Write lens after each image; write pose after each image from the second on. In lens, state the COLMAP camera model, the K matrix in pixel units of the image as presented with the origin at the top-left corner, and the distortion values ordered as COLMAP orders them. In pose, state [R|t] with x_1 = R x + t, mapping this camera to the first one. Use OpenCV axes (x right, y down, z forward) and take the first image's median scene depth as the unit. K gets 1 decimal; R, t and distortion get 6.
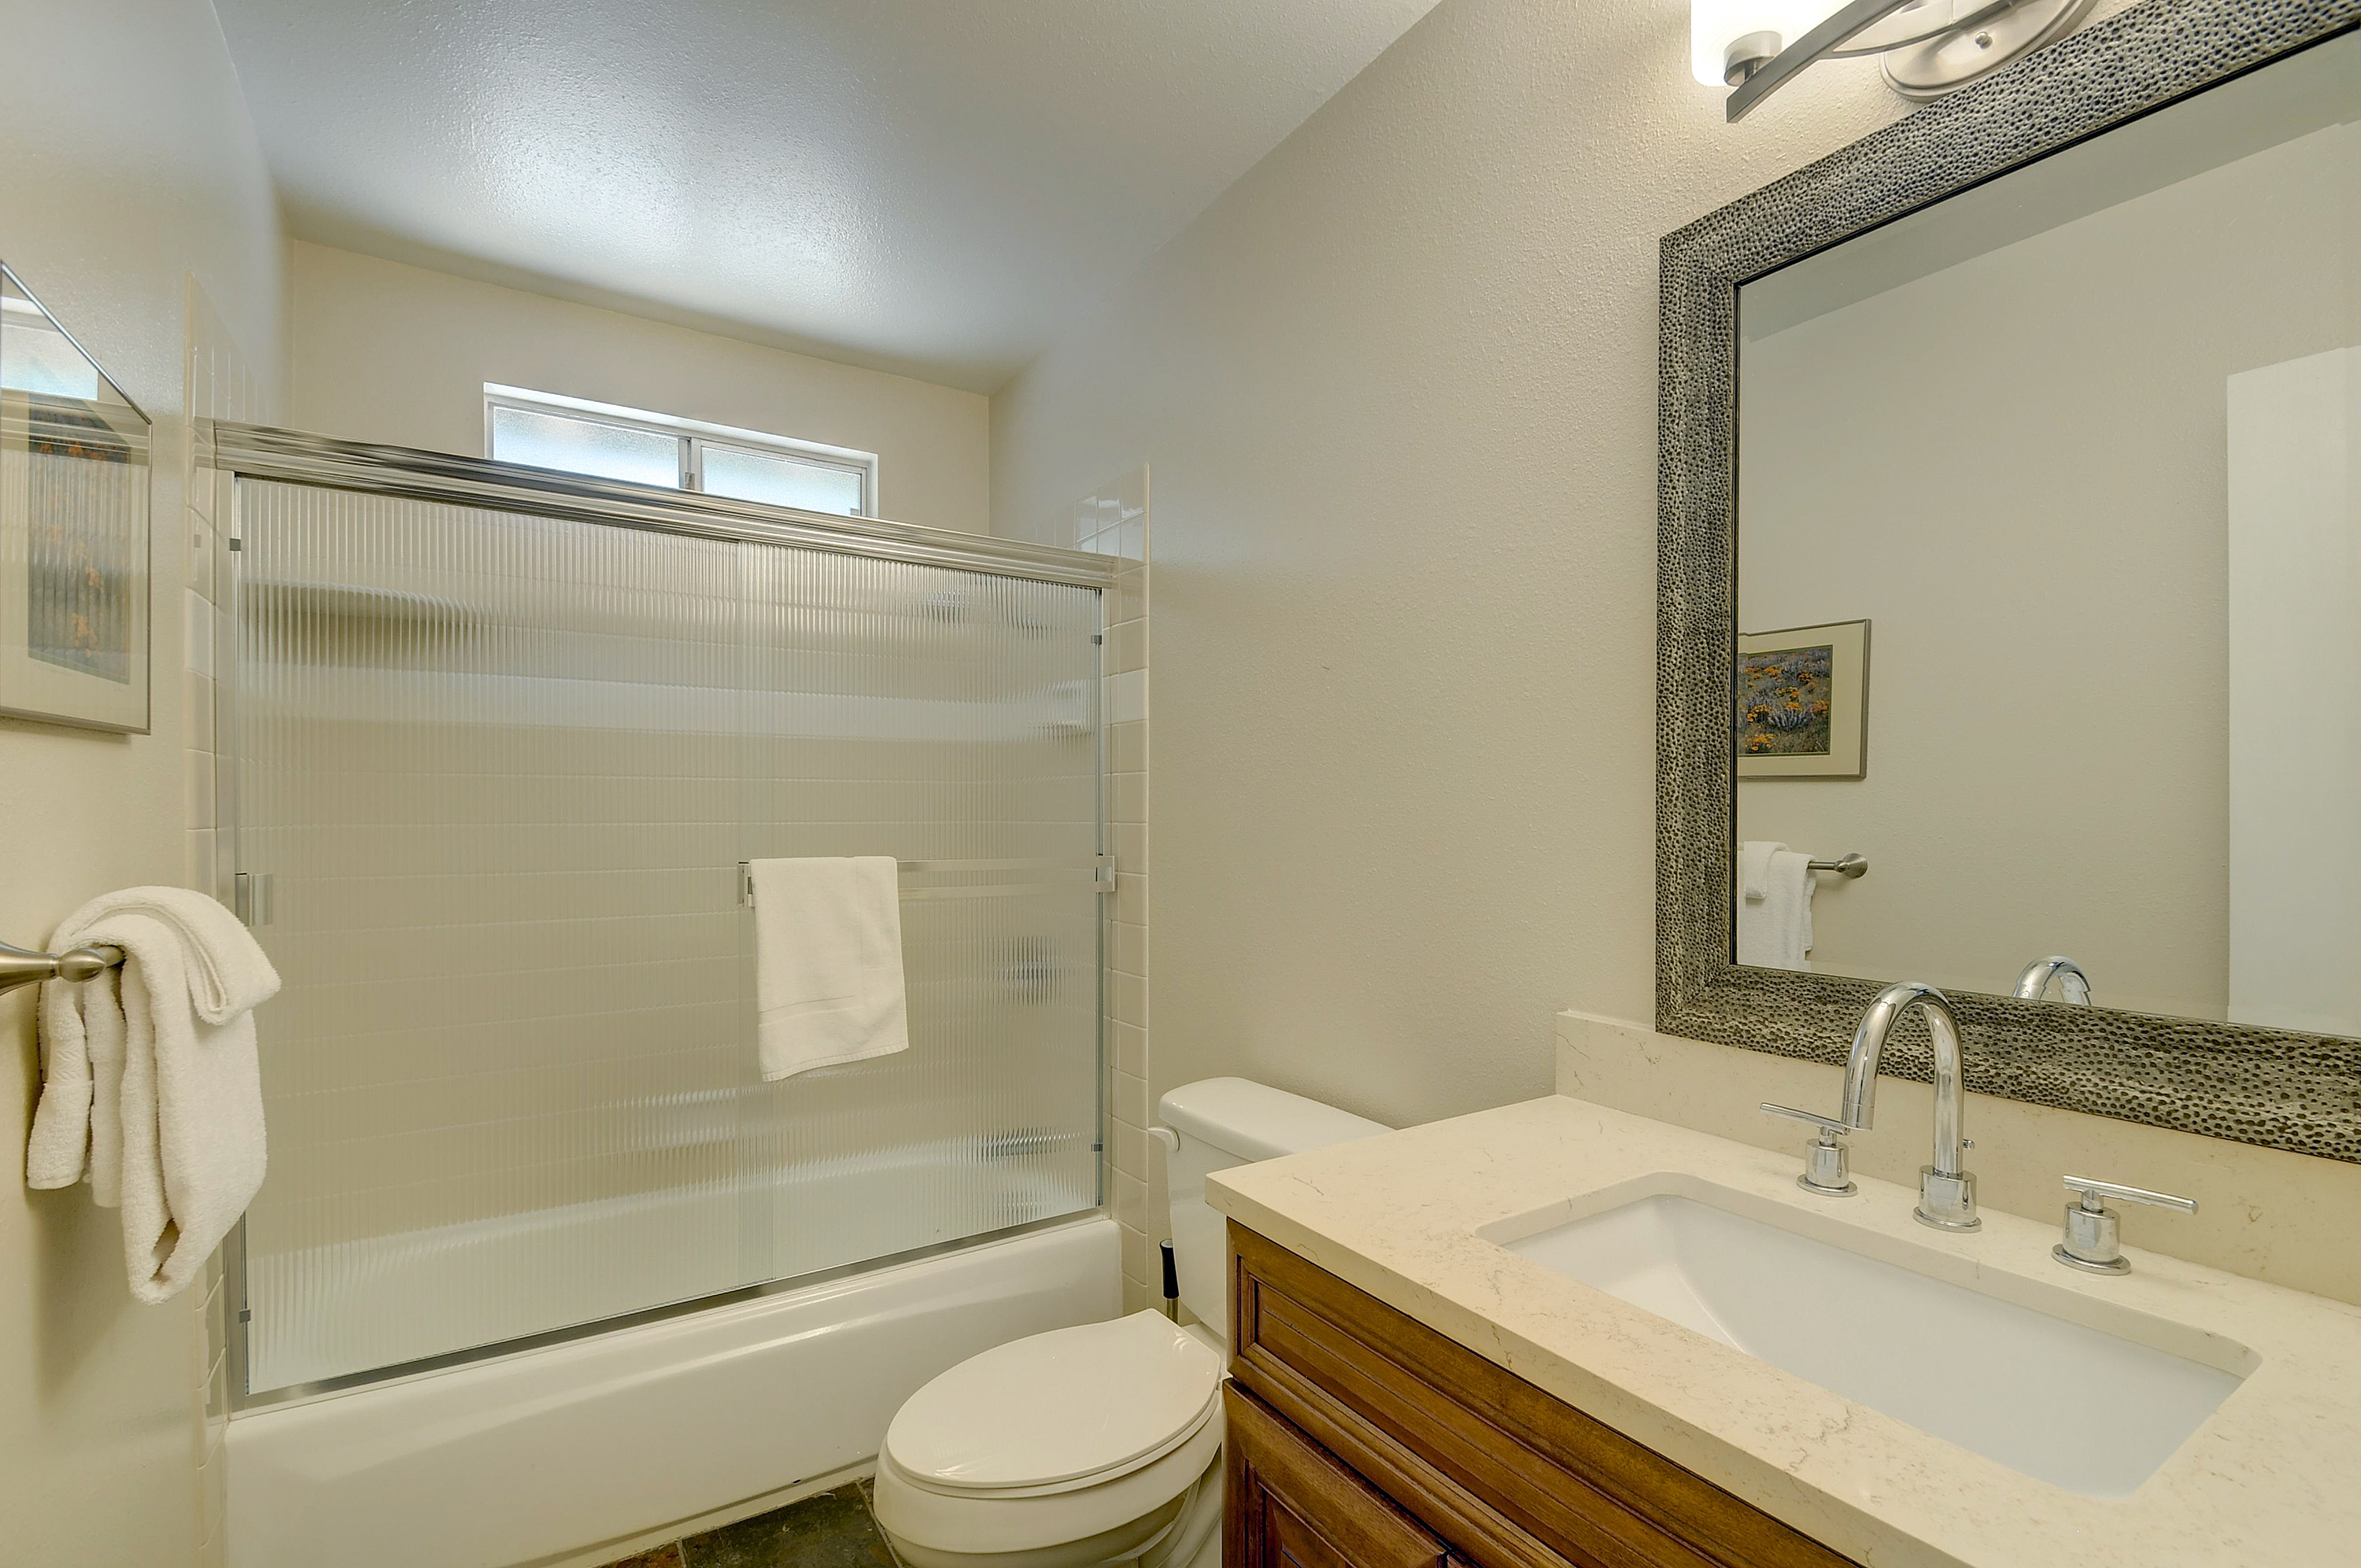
lens RADIAL K [[1068.5, 0, 1191.2], [0, 1068.5, 799.2], [0, 0, 1]] dist [0.029190, -0.017984]
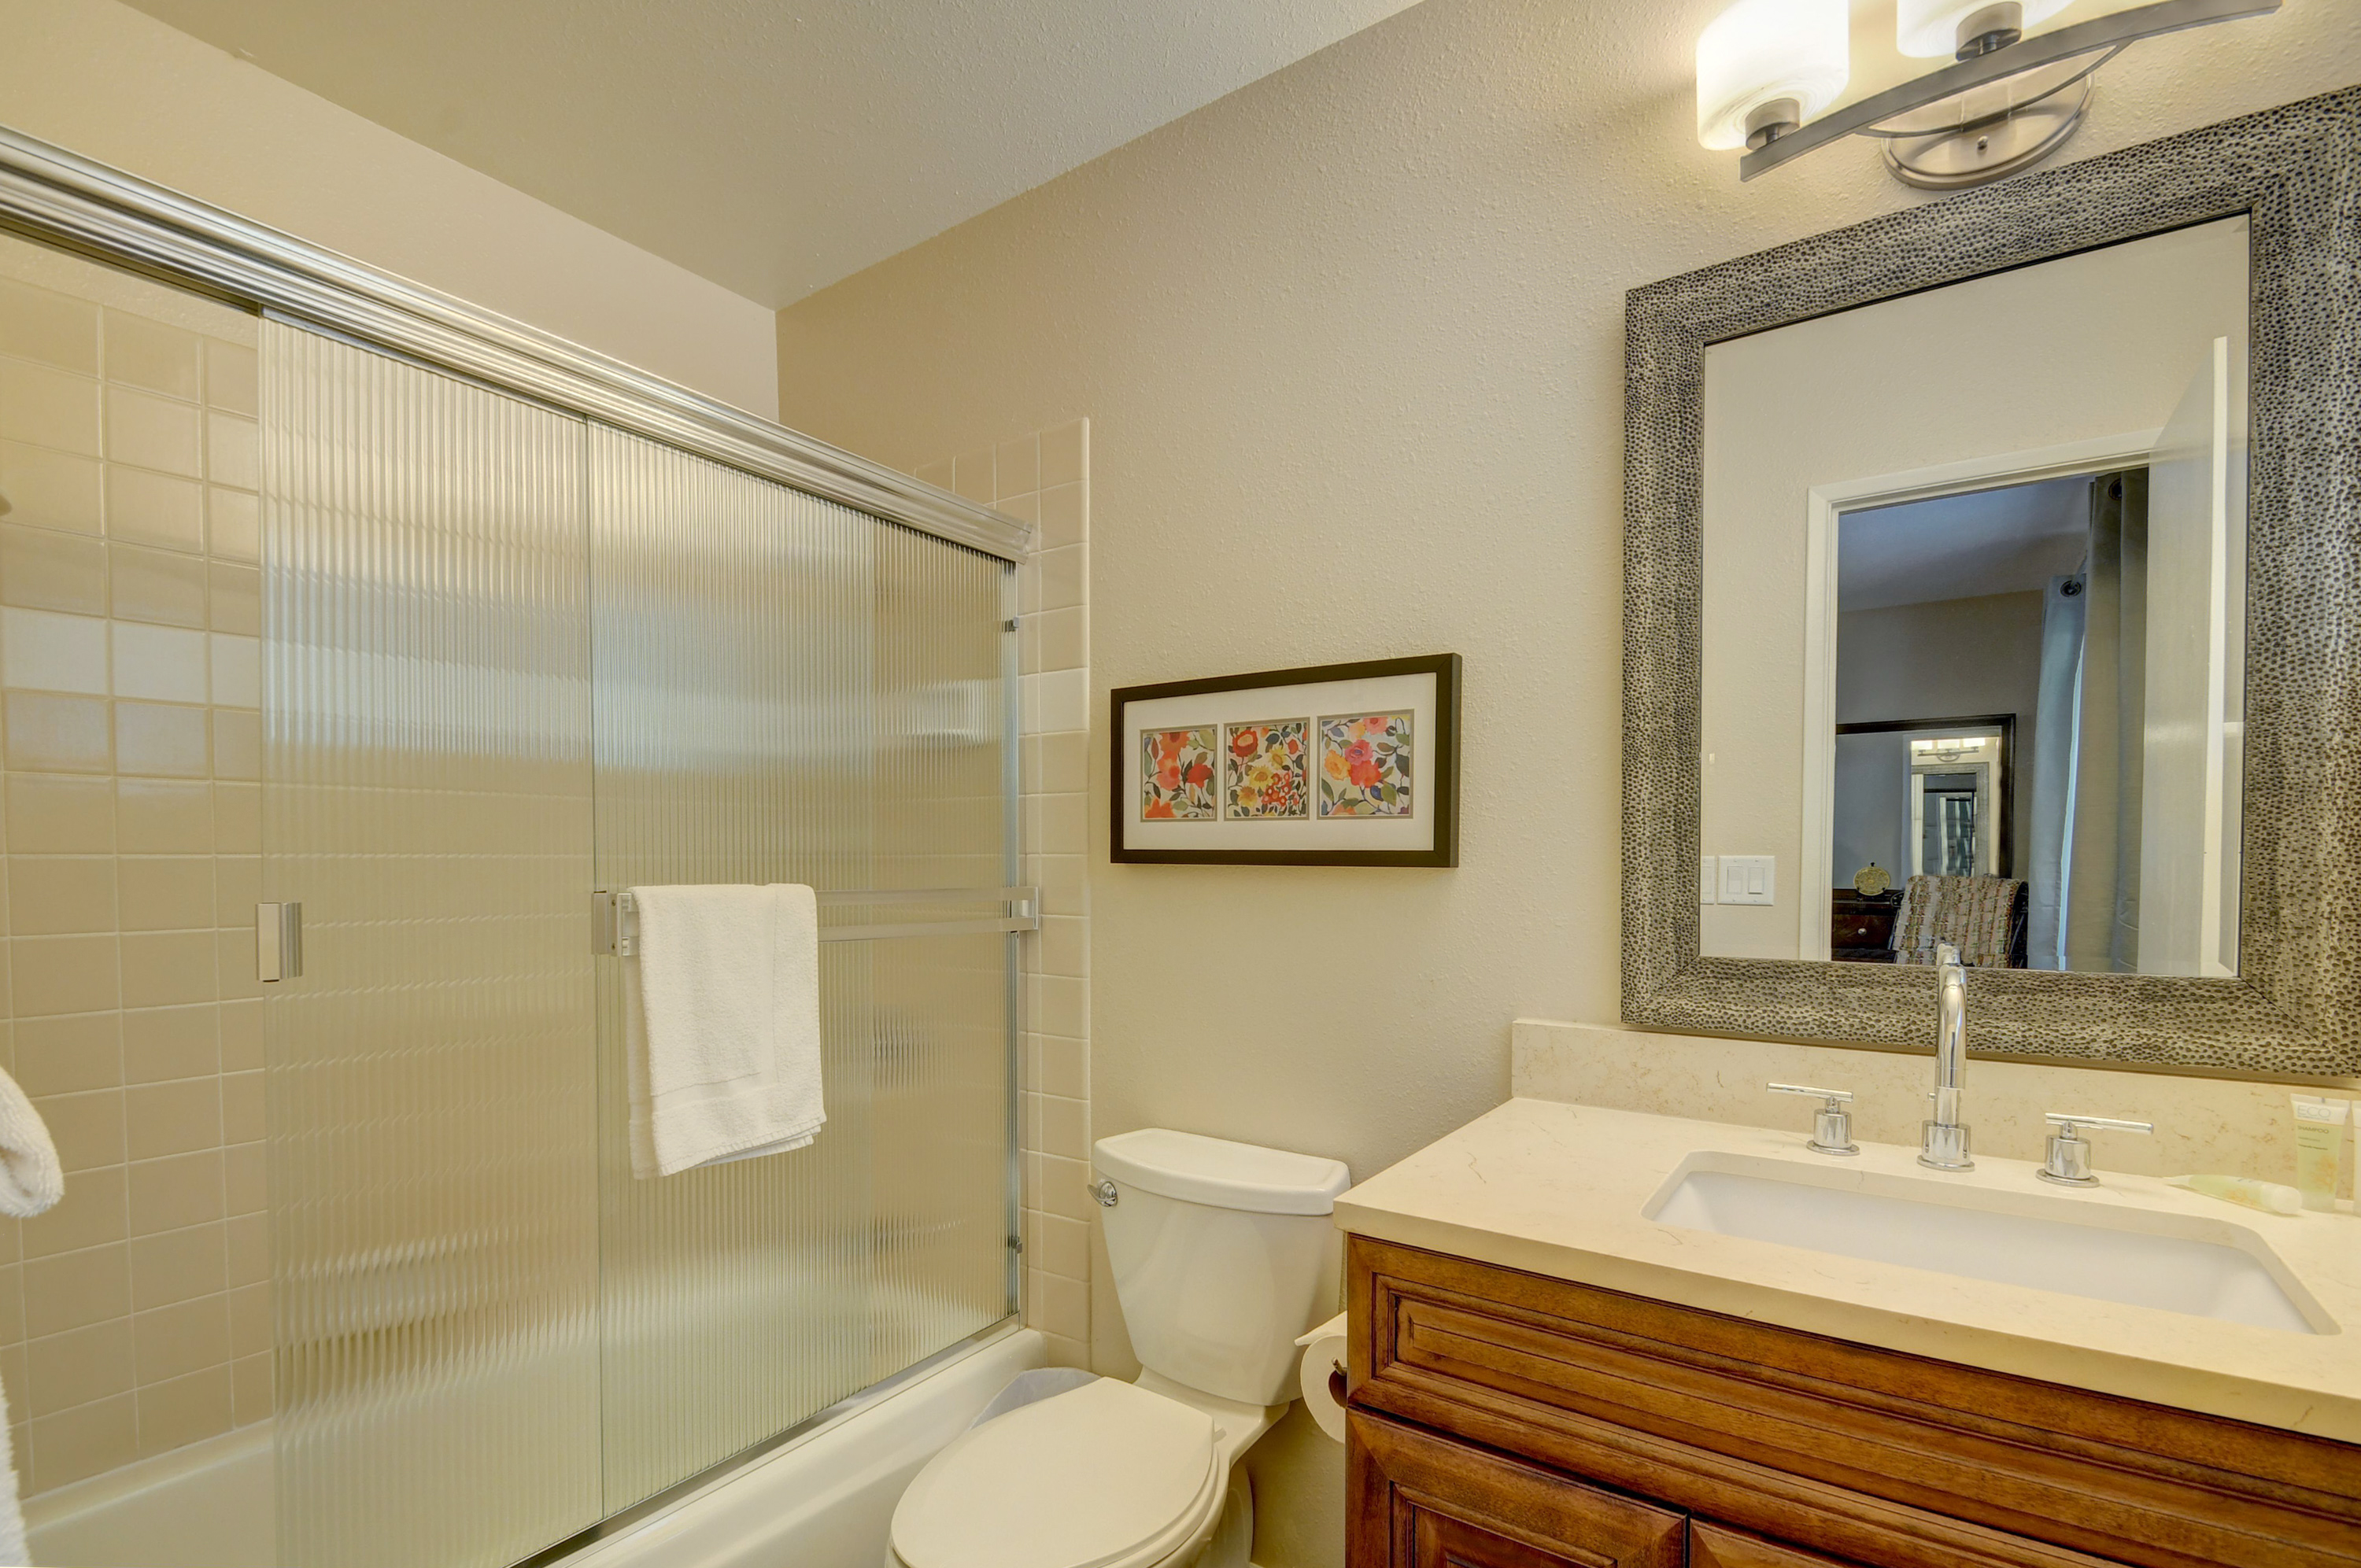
lens RADIAL K [[845.7, 0, 1180.9], [0, 845.7, 866.7], [0, 0, 1]] dist [-0.016513, -0.000031]
pose [[0.887585, -0.017580, 0.460309, -0.460298], [0.007568, 0.999693, 0.023587, 0.038356], [-0.460583, -0.017452, 0.887445, 0.603184]]
